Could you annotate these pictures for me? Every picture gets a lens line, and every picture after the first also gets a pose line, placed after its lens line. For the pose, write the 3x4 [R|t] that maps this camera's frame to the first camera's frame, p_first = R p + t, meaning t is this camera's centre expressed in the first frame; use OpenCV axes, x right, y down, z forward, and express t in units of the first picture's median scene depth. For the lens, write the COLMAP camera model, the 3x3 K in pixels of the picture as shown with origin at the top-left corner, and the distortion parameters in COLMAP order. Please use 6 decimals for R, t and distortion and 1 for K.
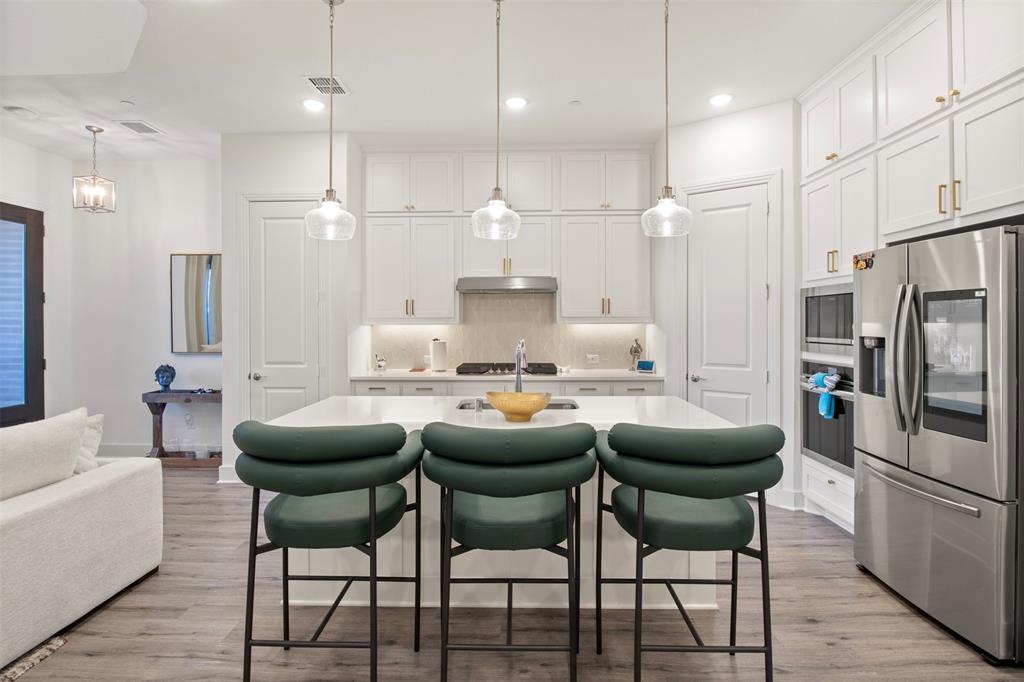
lens RADIAL K [[509.6, 0, 509.6], [0, 509.6, 327.0], [0, 0, 1]] dist [-0.018121, 0.000778]
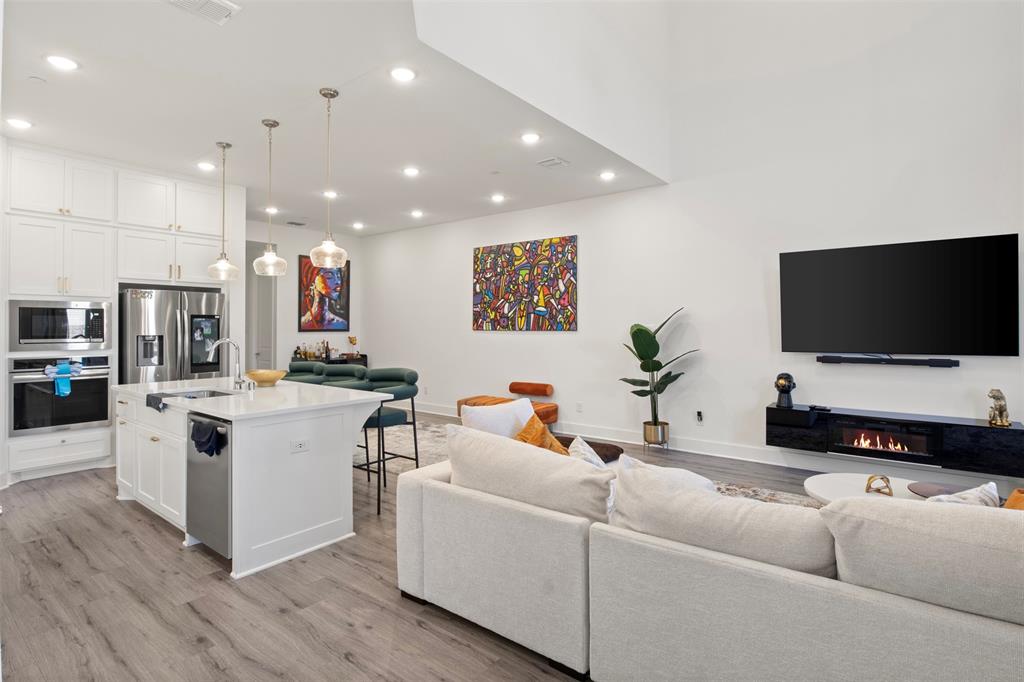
lens RADIAL K [[509.6, 0, 509.6], [0, 509.6, 327.0], [0, 0, 1]] dist [-0.018121, 0.000778]
pose [[-0.802135, 0.002205, 0.597138, -0.933032], [0.006337, 0.999968, 0.004819, -0.007643], [-0.597109, 0.007649, -0.802124, 1.076284]]
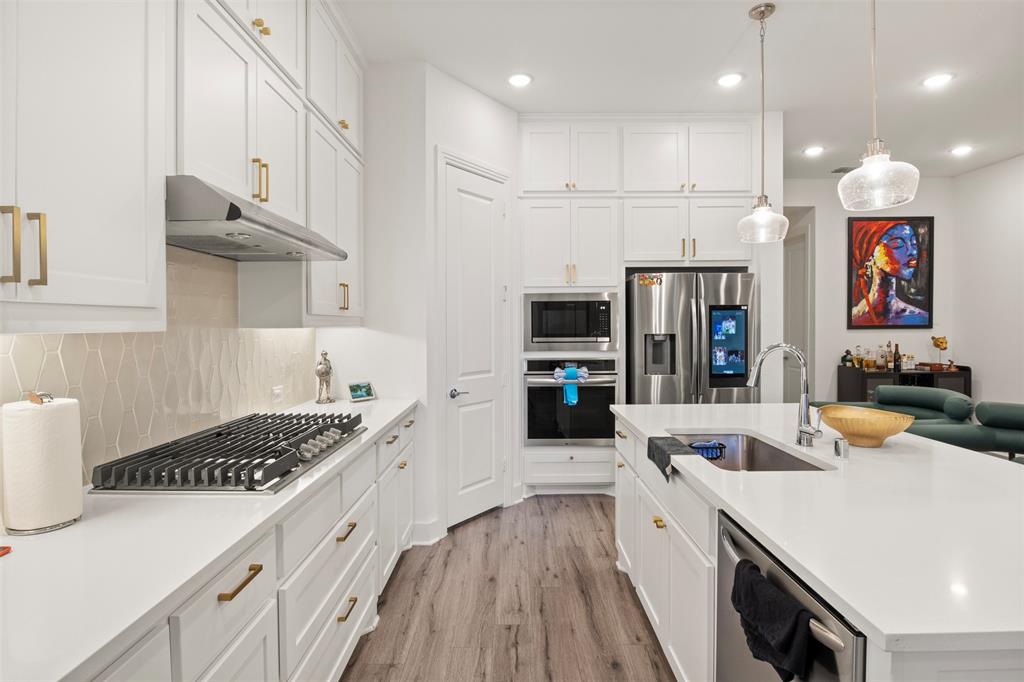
lens RADIAL K [[509.6, 0, 509.6], [0, 509.6, 327.0], [0, 0, 1]] dist [-0.018121, 0.000778]
pose [[-0.010142, -0.002255, 0.999946, -0.439814], [0.013577, 0.999905, 0.002393, -0.005733], [-0.999856, 0.013600, -0.010110, 0.902410]]
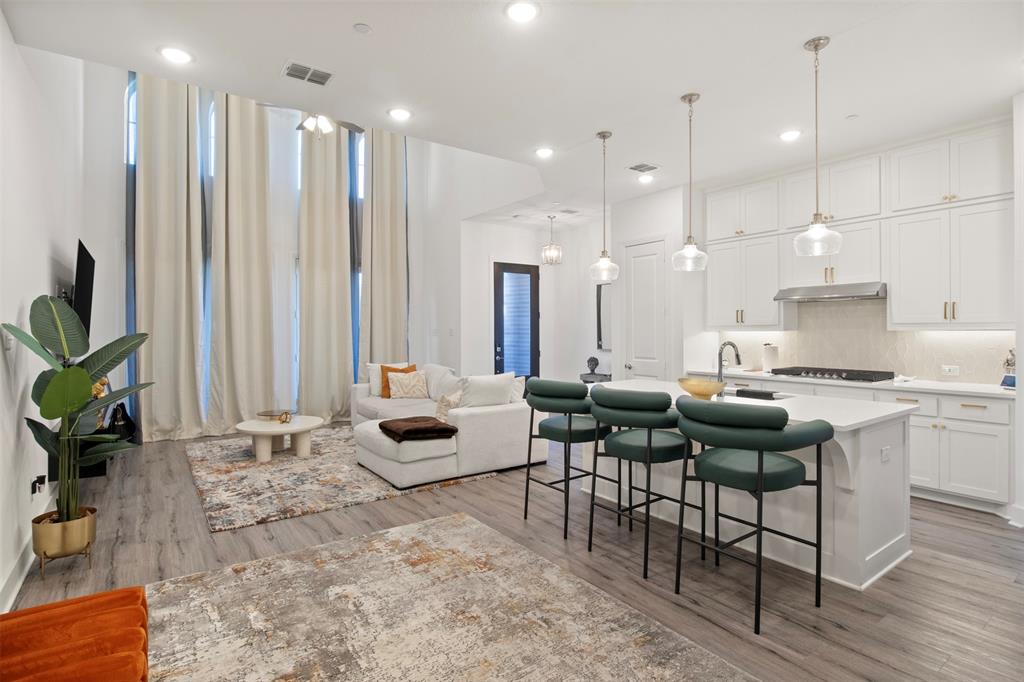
lens RADIAL K [[509.6, 0, 509.6], [0, 509.6, 327.0], [0, 0, 1]] dist [-0.018121, 0.000778]
pose [[0.599140, -0.004161, -0.800633, 0.477880], [-0.005340, 0.999943, -0.009193, -0.000172], [0.800626, 0.009783, 0.599084, -0.153609]]
